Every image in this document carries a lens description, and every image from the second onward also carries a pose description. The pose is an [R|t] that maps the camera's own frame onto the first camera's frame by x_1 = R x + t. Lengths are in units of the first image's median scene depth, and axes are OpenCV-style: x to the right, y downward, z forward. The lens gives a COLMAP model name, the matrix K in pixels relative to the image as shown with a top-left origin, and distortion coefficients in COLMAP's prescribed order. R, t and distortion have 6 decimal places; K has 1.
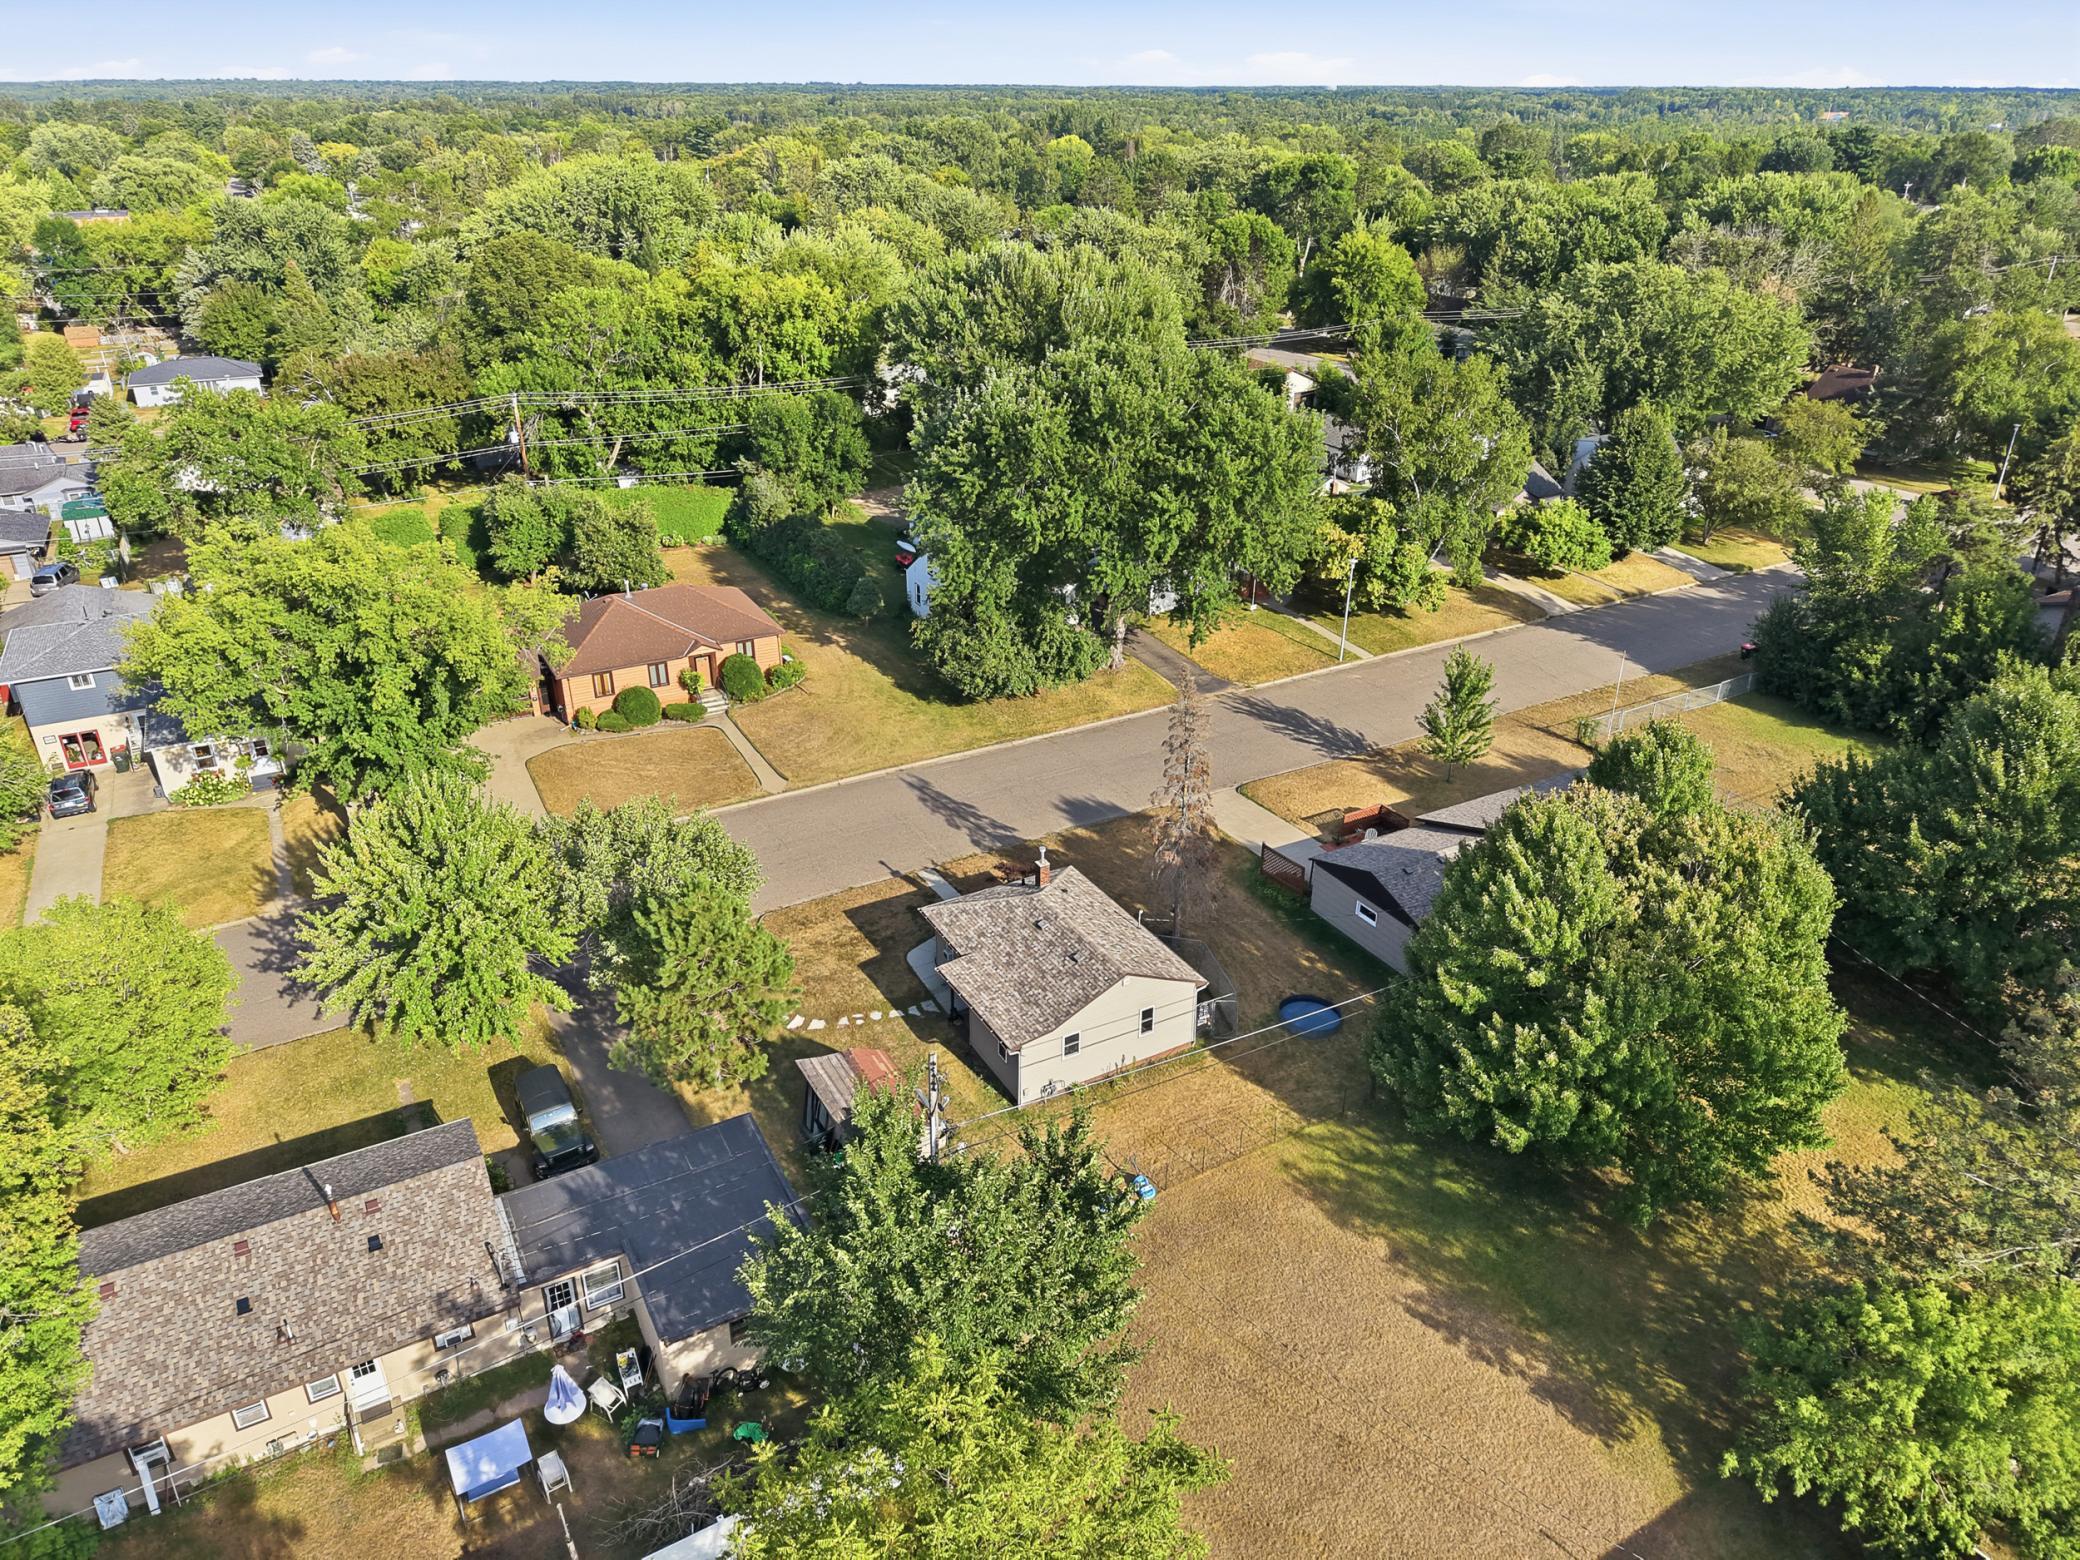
lens RADIAL K [[1433.8, 0, 1035.5], [0, 1433.8, 763.8], [0, 0, 1]] dist [0.005263, -0.019348]
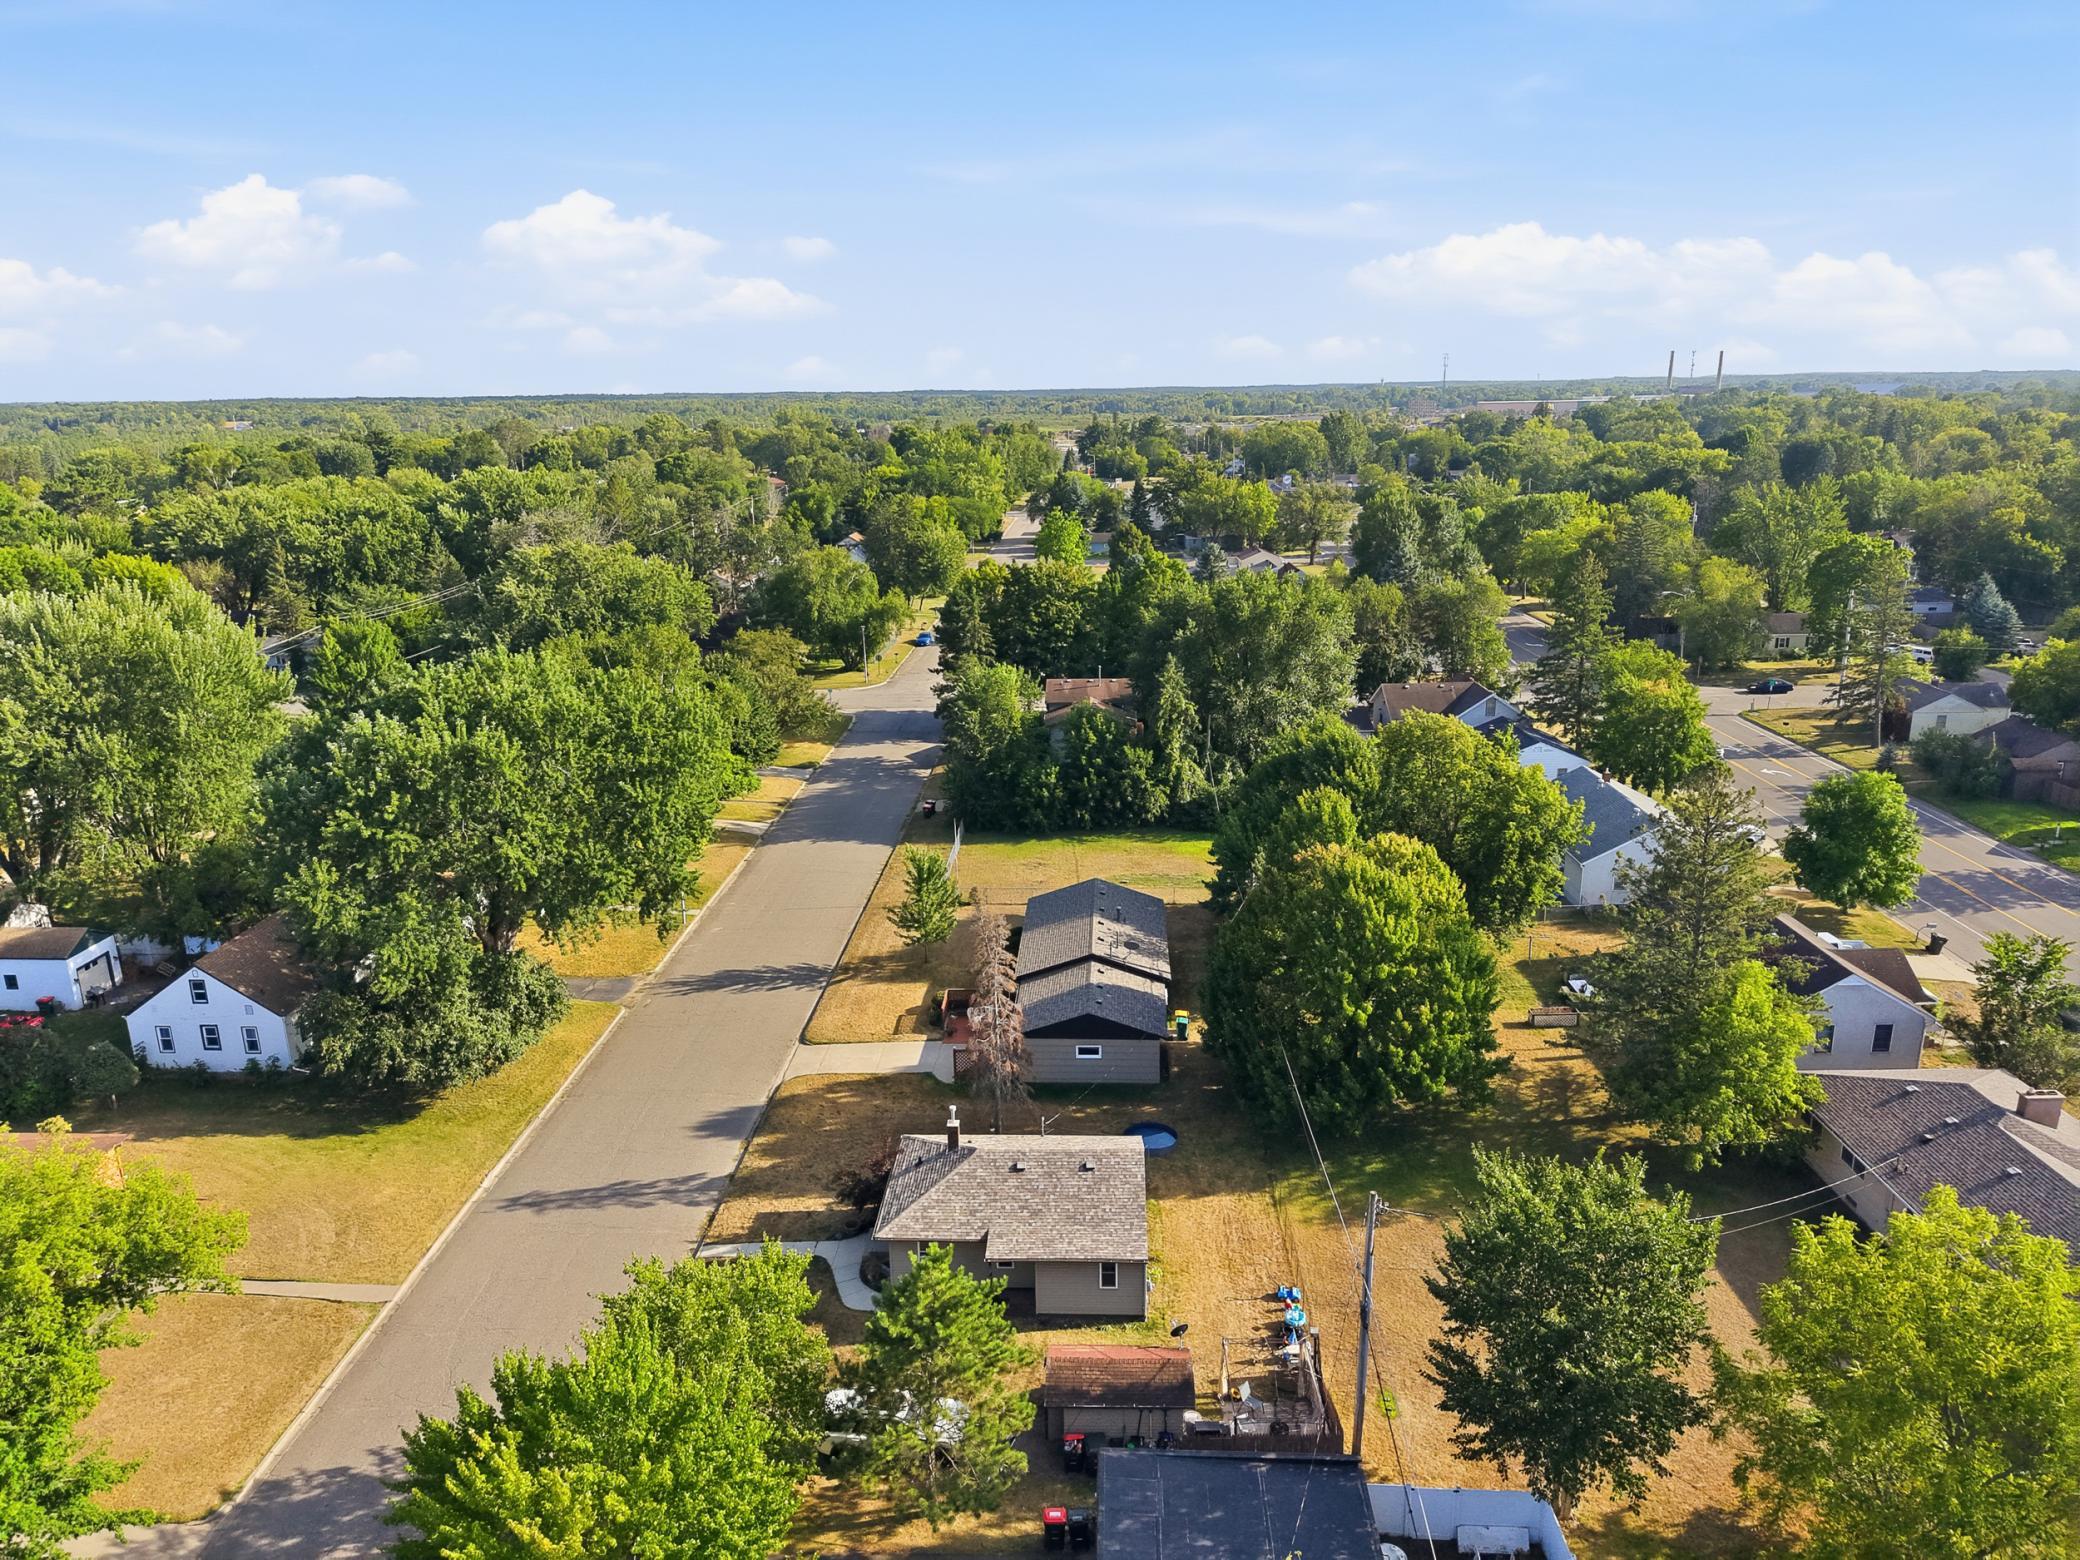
lens RADIAL K [[1392.3, 0, 1040.0], [0, 1392.3, 780.0], [0, 0, 1]] dist [0.079869, -0.108523]
pose [[0.529012, -0.237290, 0.814763, -0.429139], [0.380291, 0.924597, 0.022361, -0.091550], [-0.758633, 0.298018, 0.579362, 0.212335]]
